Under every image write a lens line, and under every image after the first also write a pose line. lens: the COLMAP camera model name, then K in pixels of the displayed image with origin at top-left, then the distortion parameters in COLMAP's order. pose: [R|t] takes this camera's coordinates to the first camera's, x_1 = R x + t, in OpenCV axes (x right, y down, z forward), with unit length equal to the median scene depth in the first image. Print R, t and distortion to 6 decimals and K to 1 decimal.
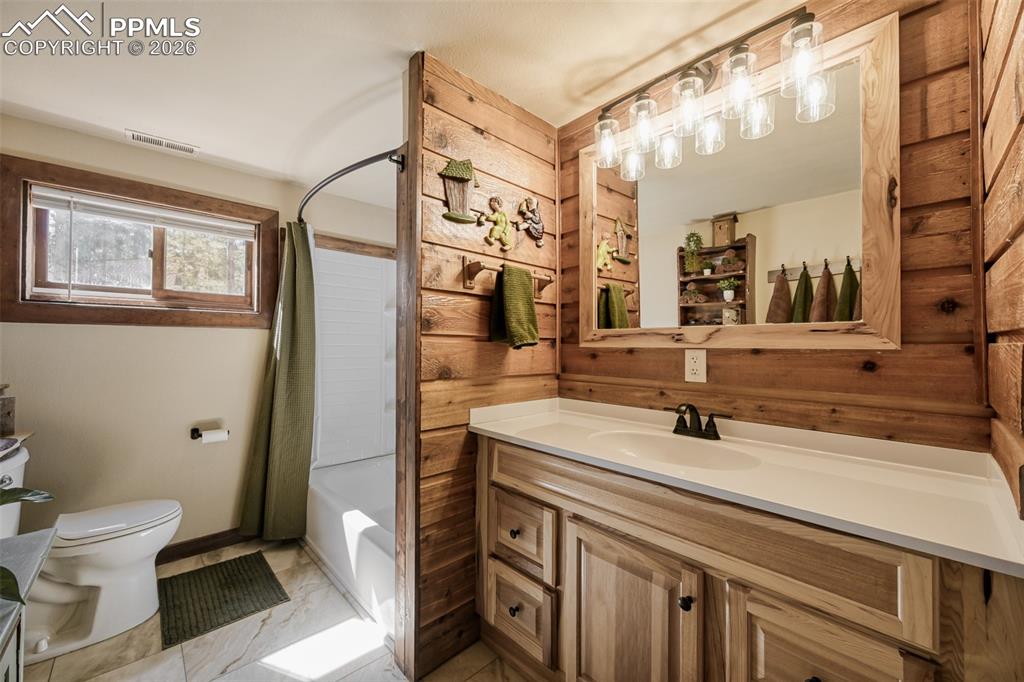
lens RADIAL K [[399.9, 0, 516.2], [0, 399.9, 340.2], [0, 0, 1]] dist [-0.003860, 0.001203]
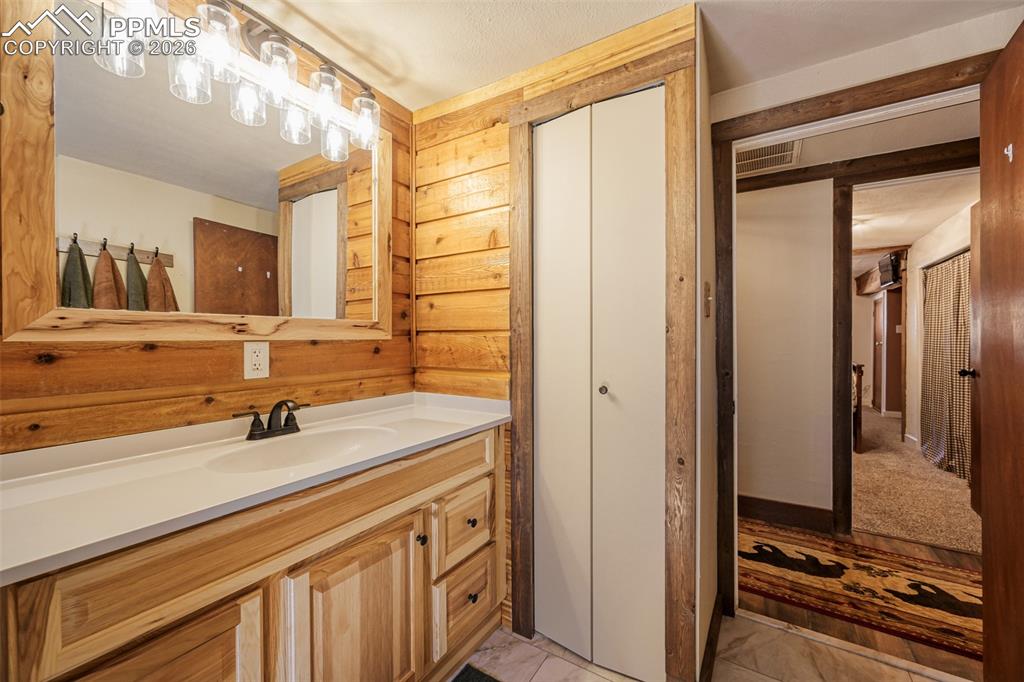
lens RADIAL K [[399.9, 0, 518.5], [0, 399.9, 341.3], [0, 0, 1]] dist [-0.003860, 0.001203]
pose [[-0.259698, -0.011541, 0.965621, -0.603545], [-0.009264, 0.999912, 0.009459, 0.008550], [-0.965645, -0.006489, -0.259782, 0.714631]]
